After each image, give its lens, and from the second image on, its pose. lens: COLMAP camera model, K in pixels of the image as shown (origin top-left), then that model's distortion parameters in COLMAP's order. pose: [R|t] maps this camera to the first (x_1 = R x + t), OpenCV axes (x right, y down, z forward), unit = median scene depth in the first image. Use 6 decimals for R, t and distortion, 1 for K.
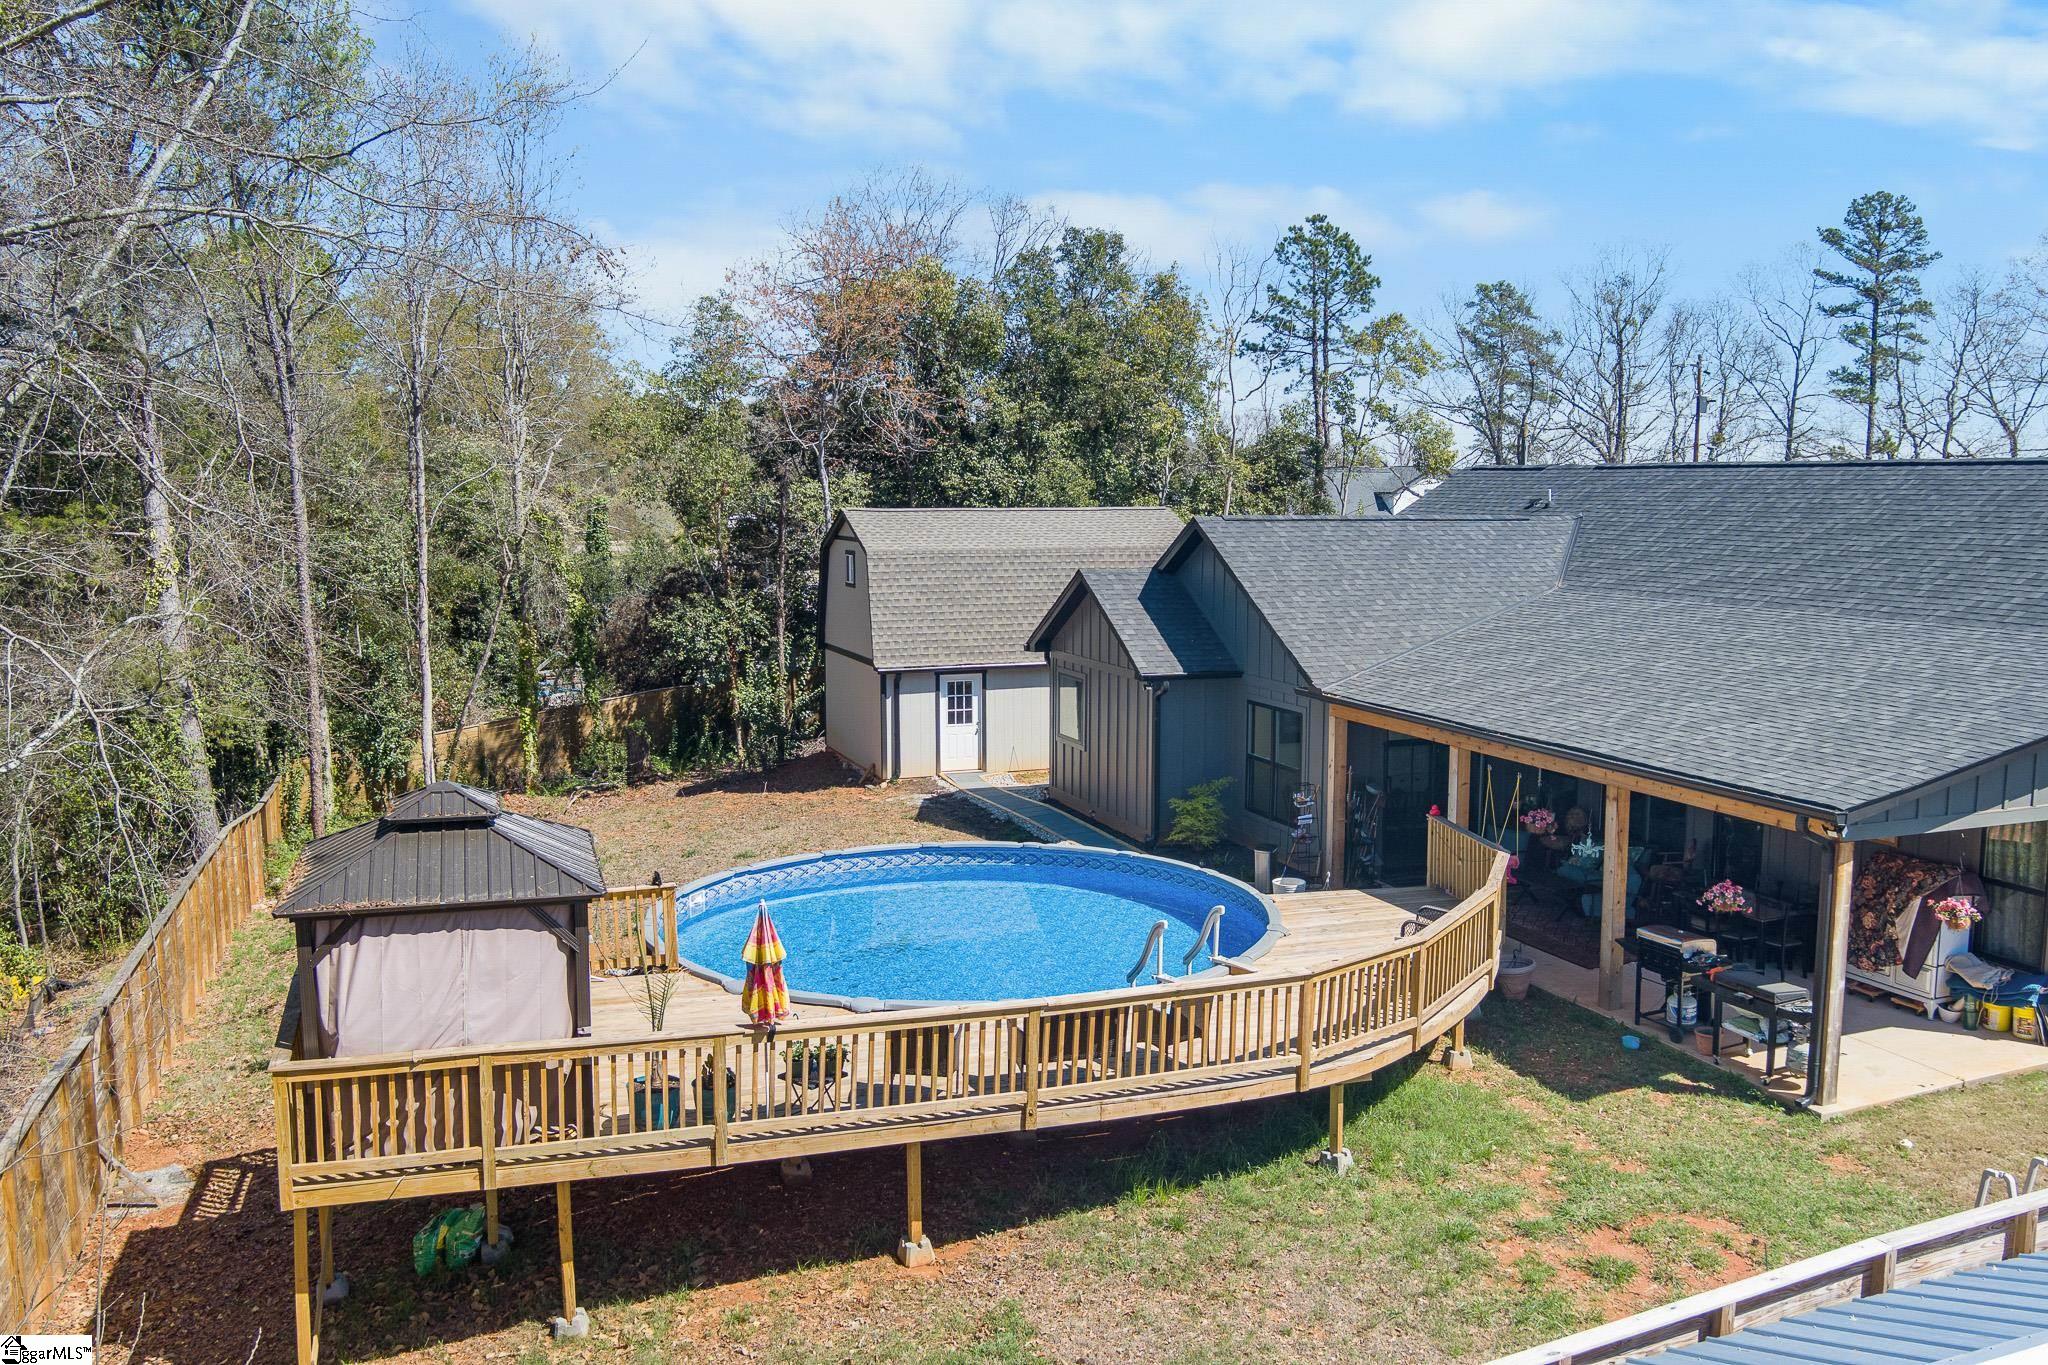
lens RADIAL K [[1646.8, 0, 1028.7], [0, 1646.8, 676.0], [0, 0, 1]] dist [-0.087353, 0.038424]
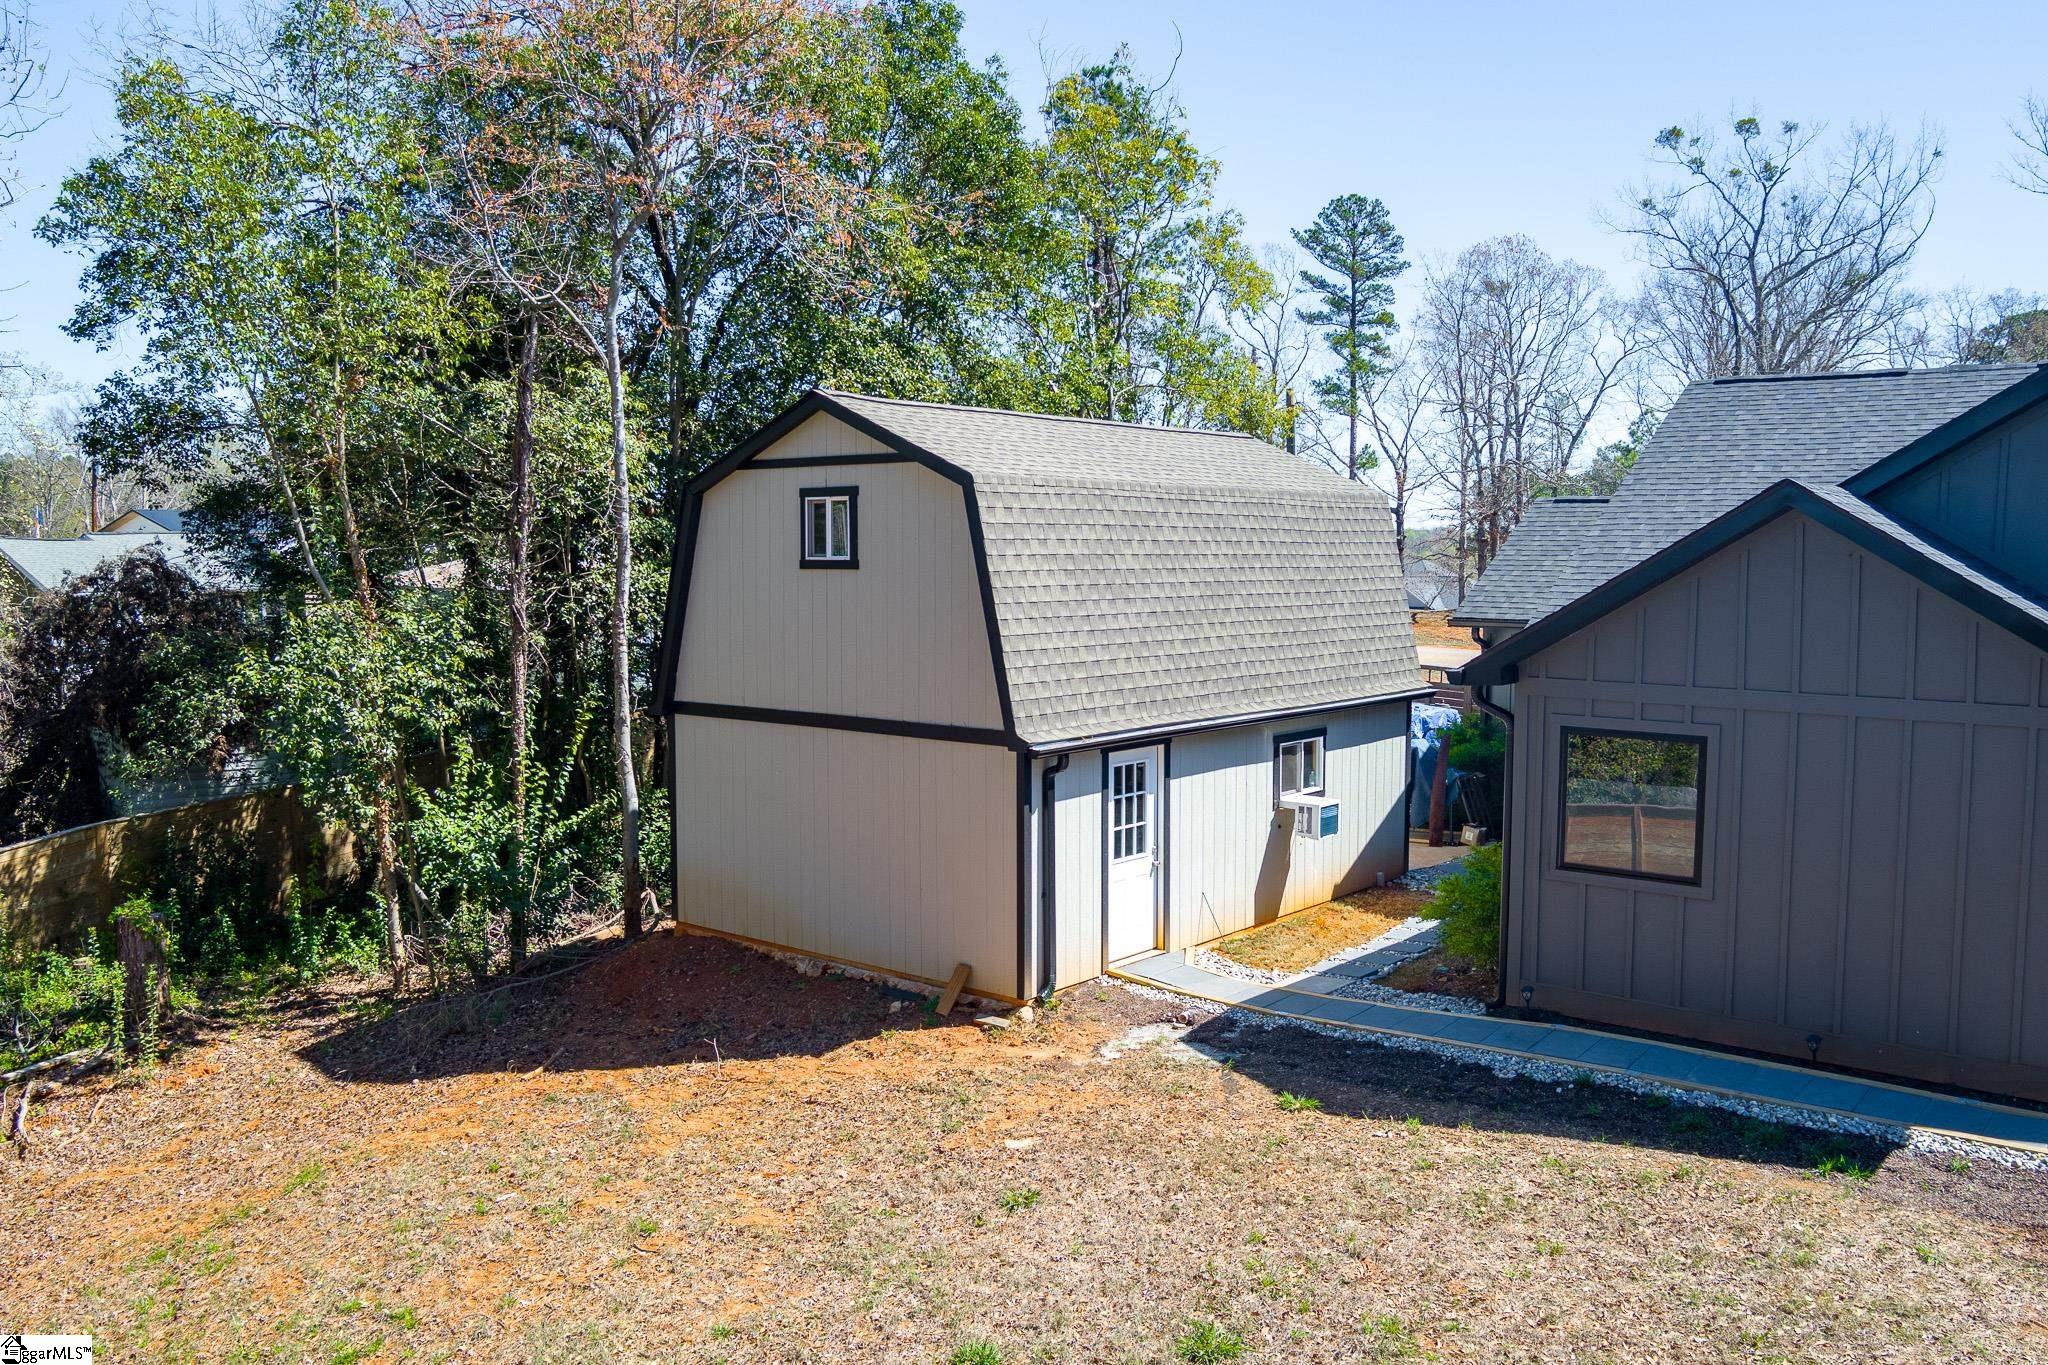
lens RADIAL K [[1646.8, 0, 1014.3], [0, 1646.8, 690.8], [0, 0, 1]] dist [-0.087353, 0.038424]
pose [[0.872099, -0.042660, 0.487466, -0.293684], [0.057073, 0.998261, -0.014745, -0.012359], [-0.485989, 0.040681, 0.873018, 0.610453]]
